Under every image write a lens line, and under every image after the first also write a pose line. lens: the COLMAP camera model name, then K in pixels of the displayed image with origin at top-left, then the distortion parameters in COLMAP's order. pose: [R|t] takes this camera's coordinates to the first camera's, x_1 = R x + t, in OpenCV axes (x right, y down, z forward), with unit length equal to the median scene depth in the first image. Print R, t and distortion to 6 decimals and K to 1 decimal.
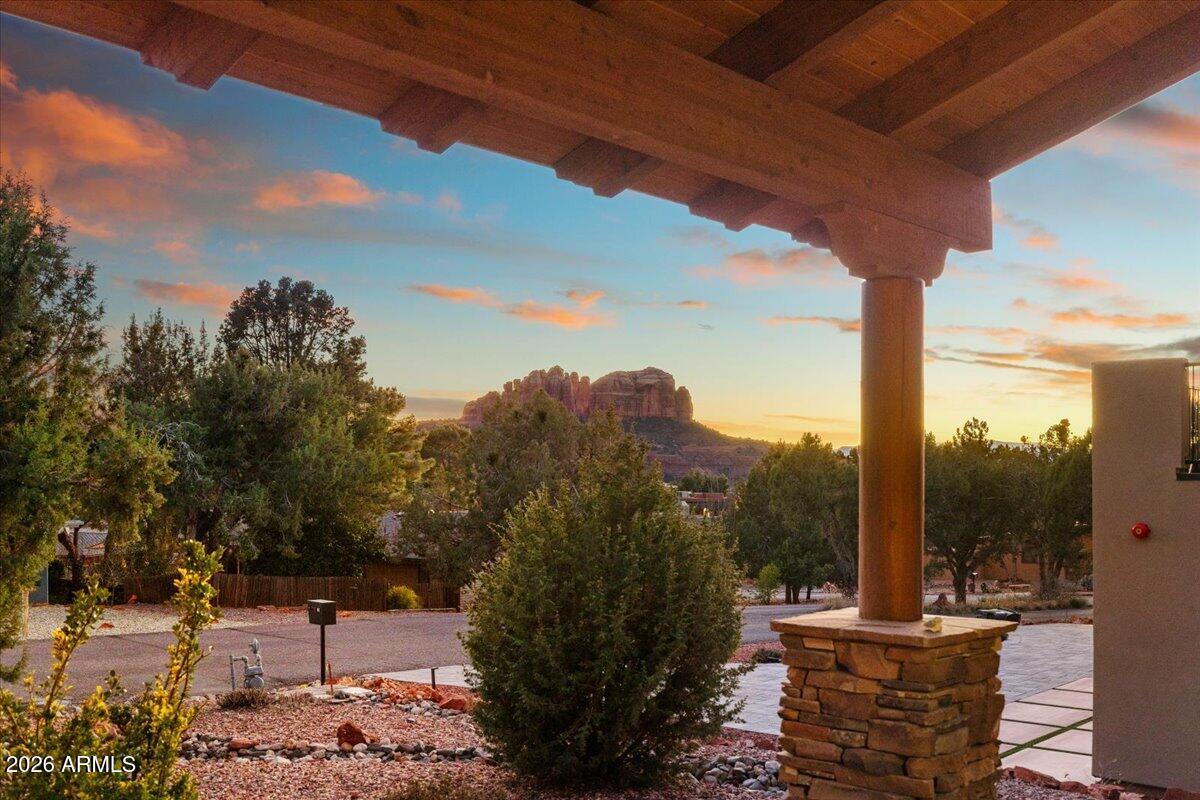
lens RADIAL K [[1154.3, 0, 600.0], [0, 1154.3, 400.0], [0, 0, 1]] dist [0.005255, -0.013514]
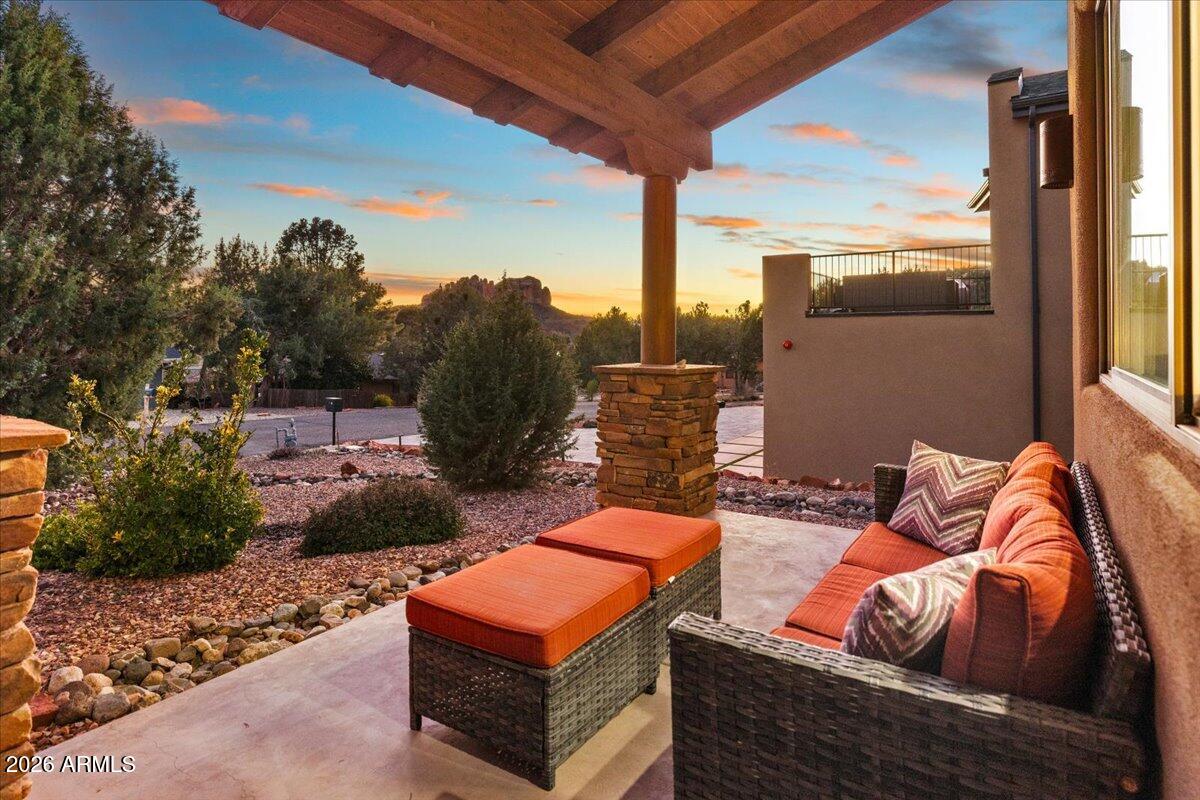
lens RADIAL K [[613.0, 0, 587.8], [0, 613.0, 363.9], [0, 0, 1]] dist [0.001847, 0.001352]
pose [[0.990865, 0.011138, 0.134393, 0.010195], [-0.006816, 0.999446, -0.032580, 0.159312], [-0.134682, 0.031367, 0.990392, 0.048460]]
